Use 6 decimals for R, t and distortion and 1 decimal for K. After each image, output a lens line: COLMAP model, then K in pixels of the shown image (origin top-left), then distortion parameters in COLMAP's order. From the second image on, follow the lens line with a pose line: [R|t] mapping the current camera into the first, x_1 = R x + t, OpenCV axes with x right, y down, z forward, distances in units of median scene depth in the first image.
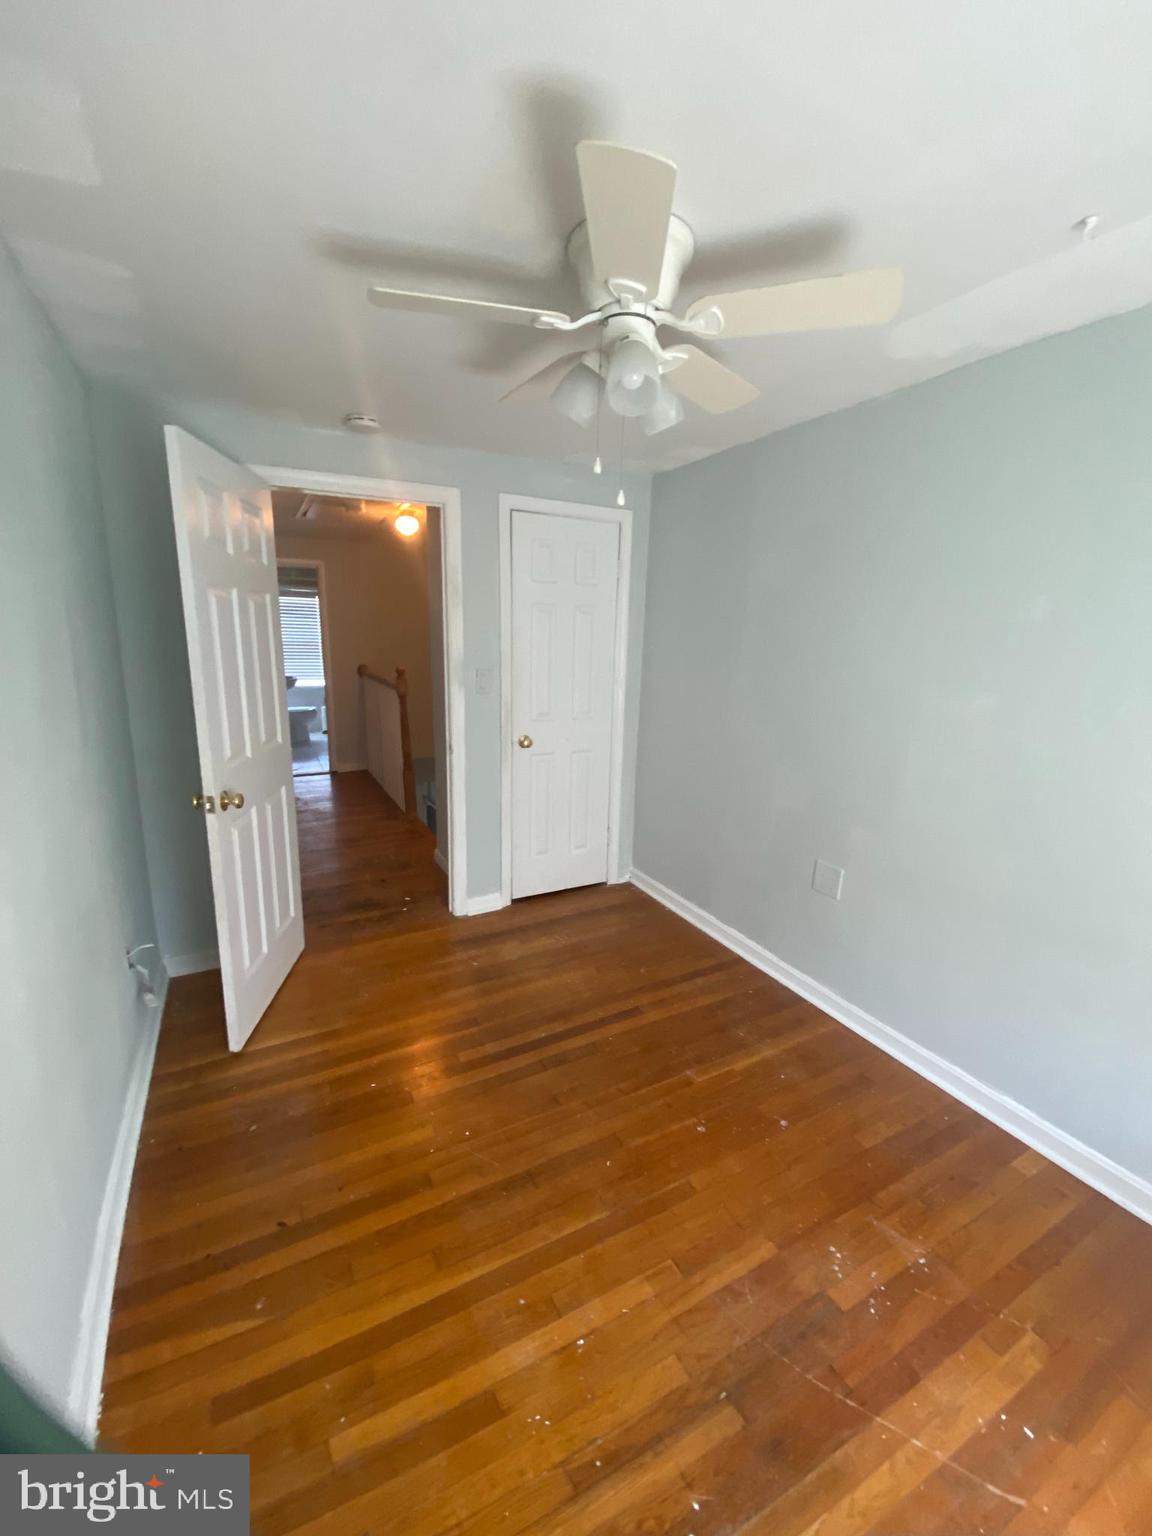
lens RADIAL K [[620.5, 0, 576.3], [0, 620.5, 767.9], [0, 0, 1]] dist [-0.016676, -0.000940]
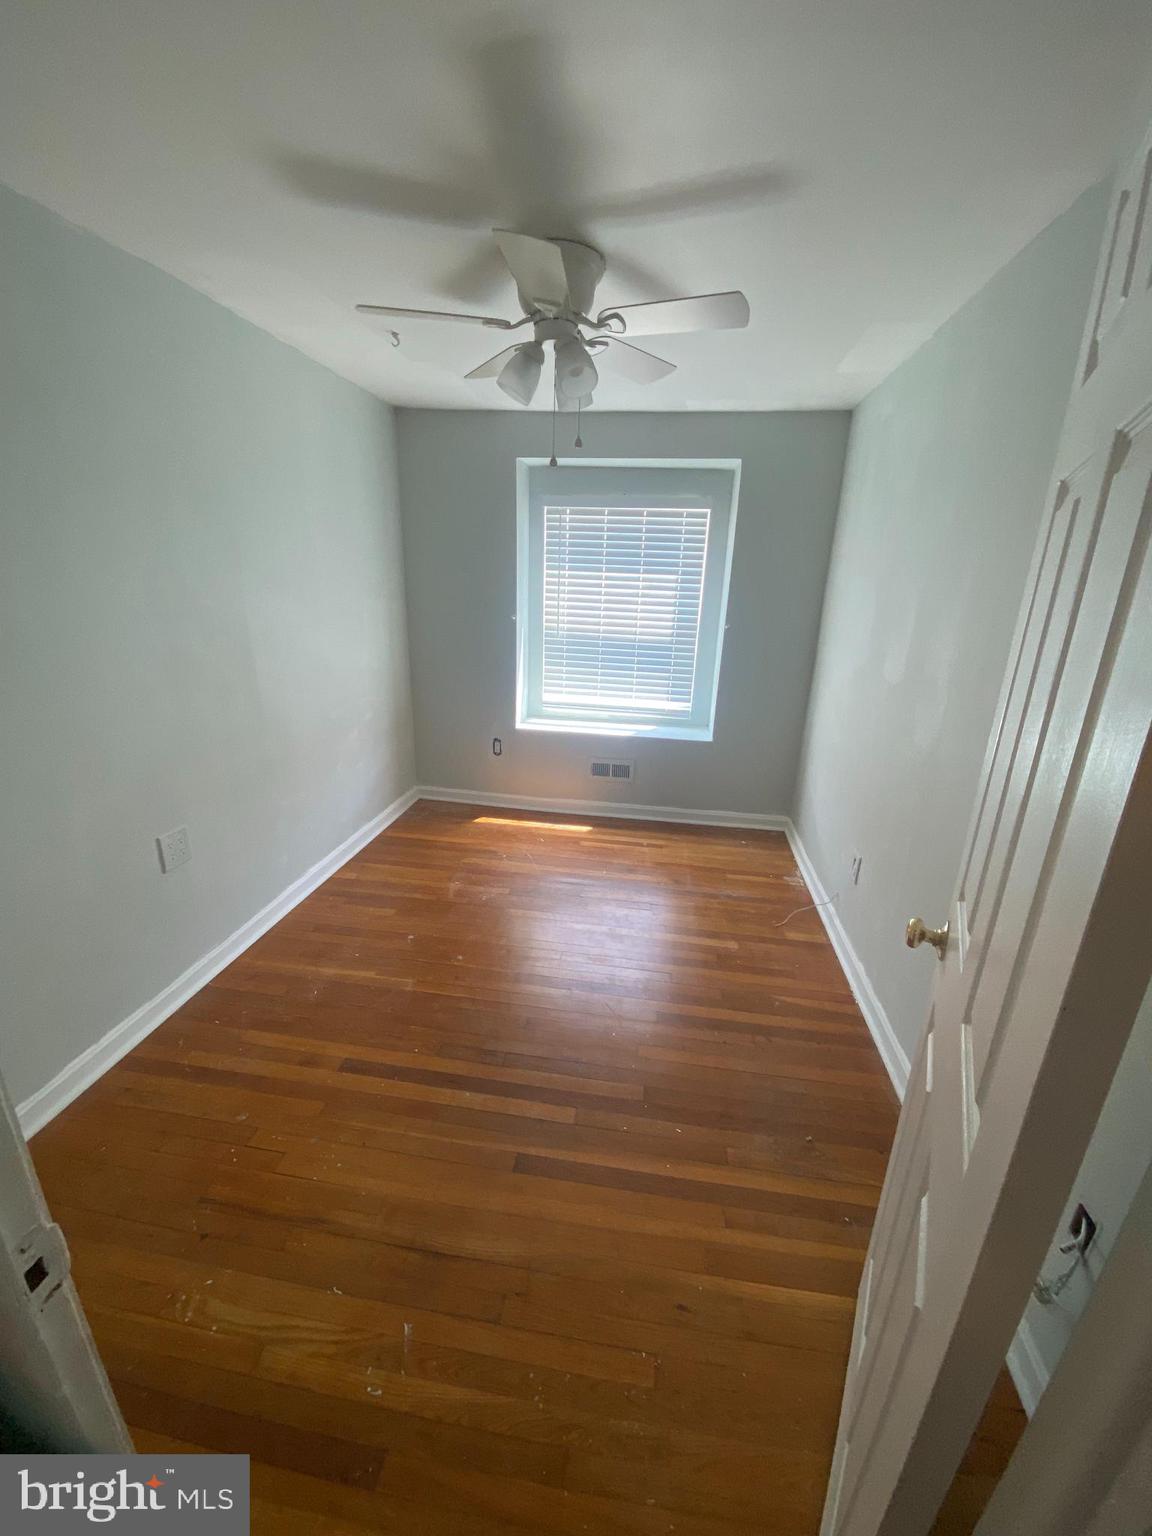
lens RADIAL K [[620.5, 0, 569.6], [0, 620.5, 781.8], [0, 0, 1]] dist [-0.016676, -0.000940]
pose [[-0.804159, -0.226810, 0.549442, -0.489569], [0.079540, 0.874969, 0.477602, -0.270694], [-0.589069, 0.427770, -0.685573, 1.271492]]
